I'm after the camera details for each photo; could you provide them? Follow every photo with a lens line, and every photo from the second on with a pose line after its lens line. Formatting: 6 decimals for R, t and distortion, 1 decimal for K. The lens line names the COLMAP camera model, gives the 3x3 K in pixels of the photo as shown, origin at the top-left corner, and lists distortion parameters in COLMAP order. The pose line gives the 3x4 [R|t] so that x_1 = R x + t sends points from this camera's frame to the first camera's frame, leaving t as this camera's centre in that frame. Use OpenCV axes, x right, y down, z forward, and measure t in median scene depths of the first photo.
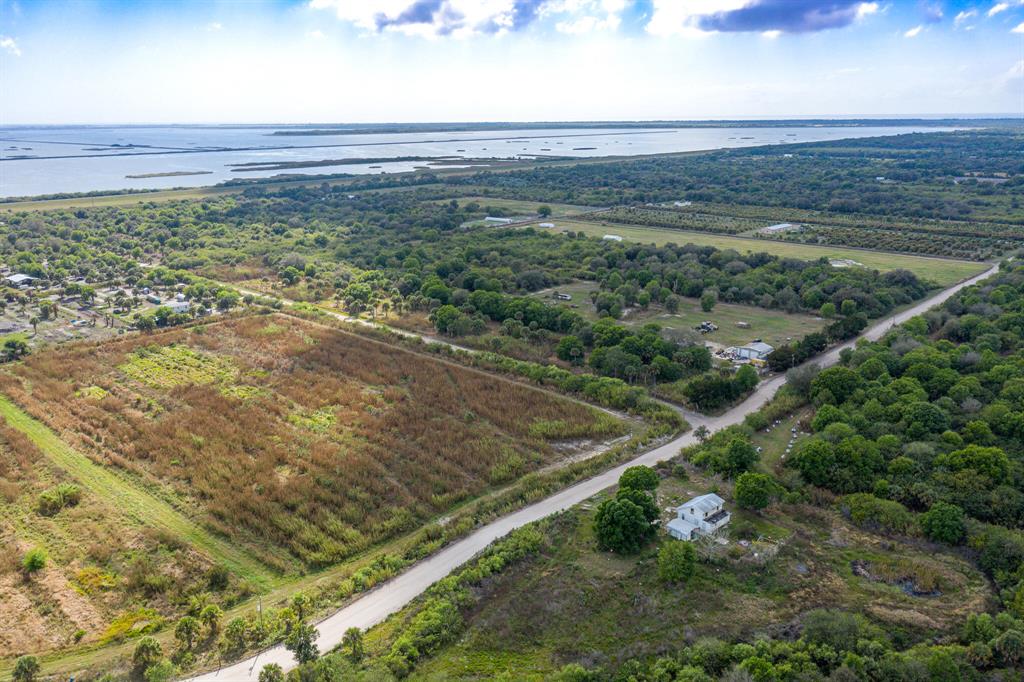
lens RADIAL K [[802.0, 0, 511.1], [0, 802.0, 342.5], [0, 0, 1]] dist [-0.001395, 0.003689]
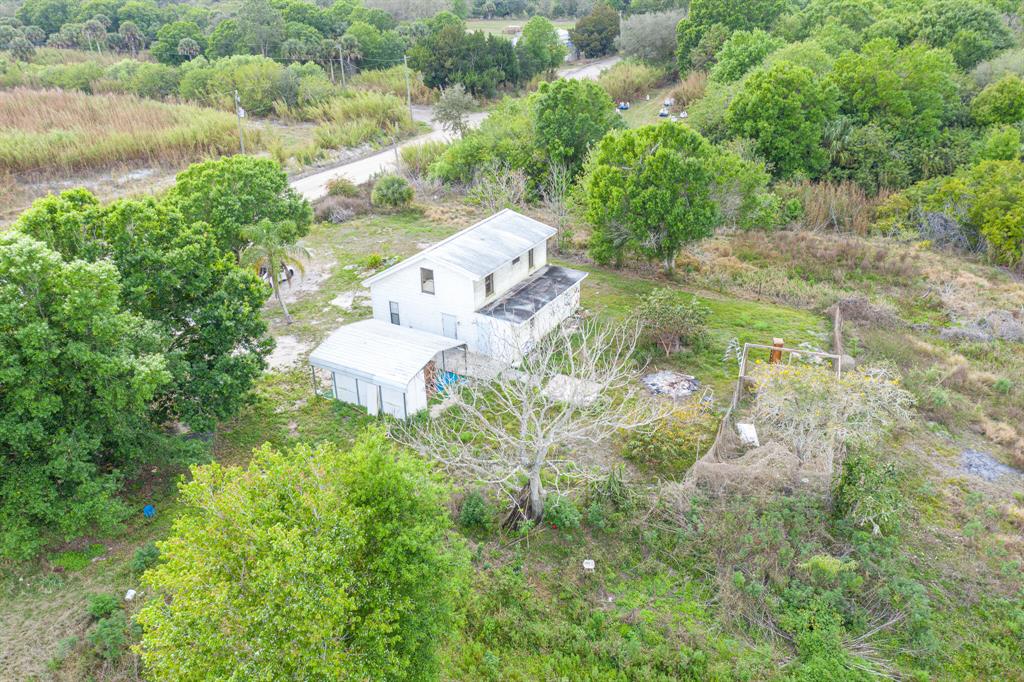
lens RADIAL K [[802.0, 0, 511.0], [0, 802.0, 340.2], [0, 0, 1]] dist [-0.001395, 0.003689]
pose [[0.954473, -0.135561, 0.265715, 0.125579], [0.088733, 0.979478, 0.180965, 0.126765], [-0.284794, -0.149149, 0.946915, 0.524192]]
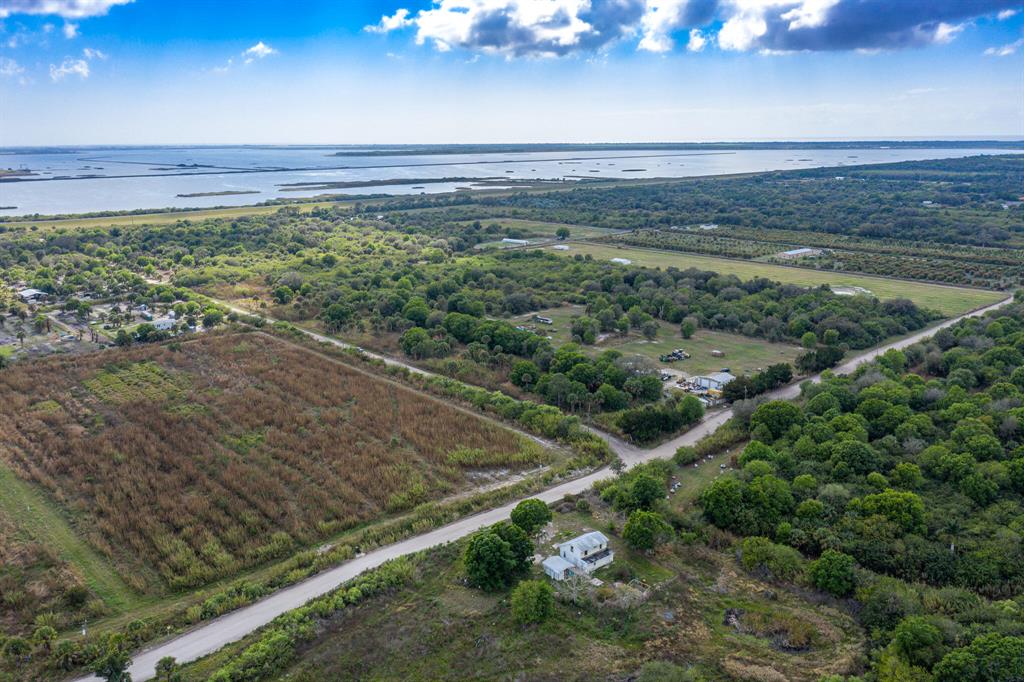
lens RADIAL K [[802.0, 0, 509.6], [0, 802.0, 342.6], [0, 0, 1]] dist [-0.001395, 0.003689]
pose [[0.996884, 0.020151, -0.076261, 0.148310], [-0.022021, 0.999475, -0.023764, -0.008379], [0.075743, 0.025370, 0.996805, 0.020290]]
